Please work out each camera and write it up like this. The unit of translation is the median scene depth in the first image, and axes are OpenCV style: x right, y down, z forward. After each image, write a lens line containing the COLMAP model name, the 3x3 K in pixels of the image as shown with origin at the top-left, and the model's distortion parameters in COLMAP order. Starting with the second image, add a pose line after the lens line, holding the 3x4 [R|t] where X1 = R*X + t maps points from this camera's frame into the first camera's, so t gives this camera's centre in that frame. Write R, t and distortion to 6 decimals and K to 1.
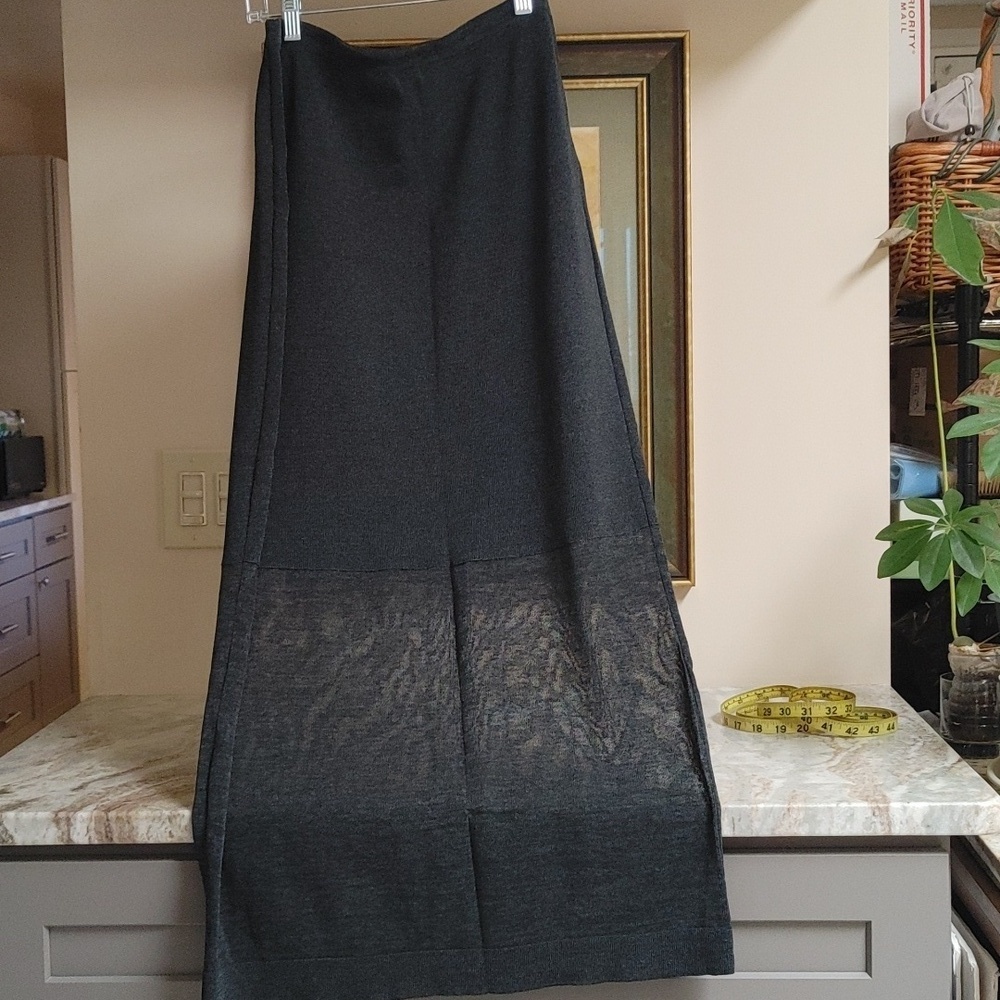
lens RADIAL K [[1521.4, 0, 520.8], [0, 1521.4, 500.2], [0, 0, 1]] dist [0.002139, 0.087547]
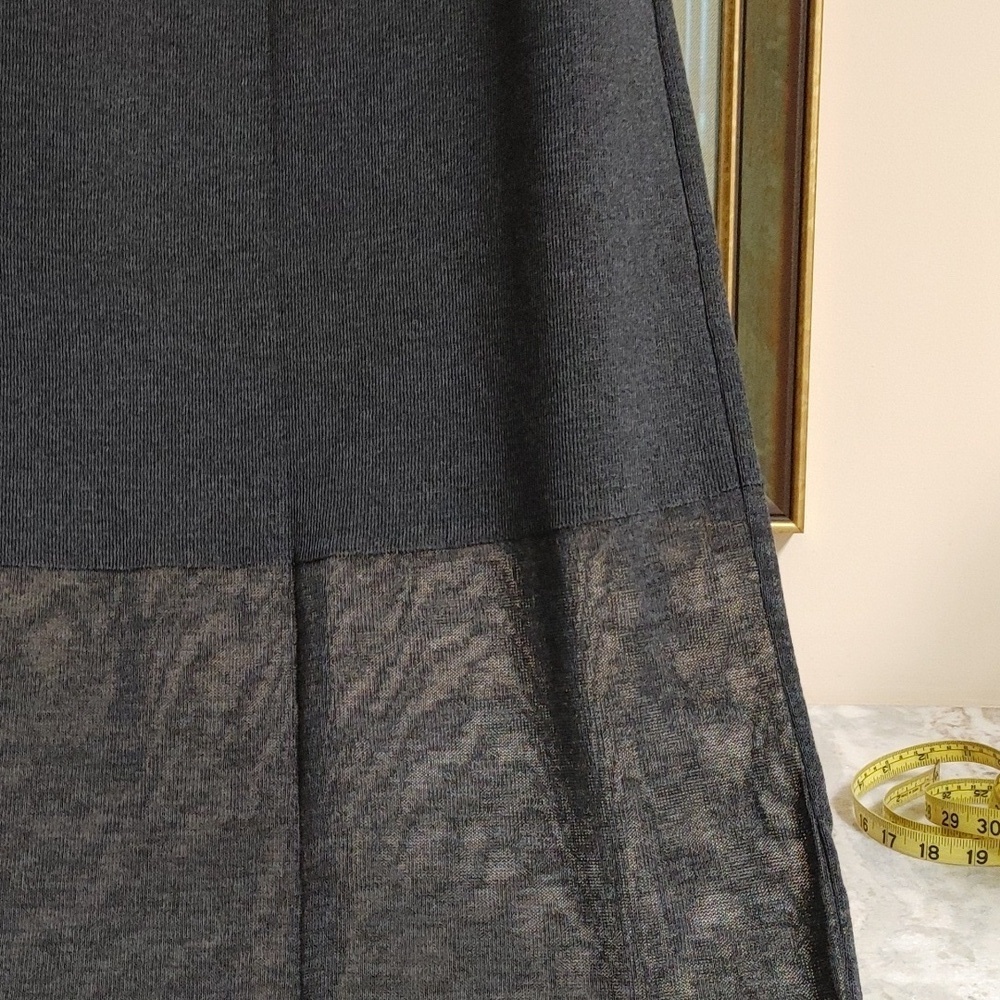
lens RADIAL K [[1521.4, 0, 520.8], [0, 1521.4, 500.2], [0, 0, 1]] dist [0.002139, 0.087547]
pose [[0.999355, 0.023163, -0.027425, 0.029840], [-0.018987, 0.989428, 0.143775, -0.037288], [0.030465, -0.143162, 0.989230, 0.507010]]
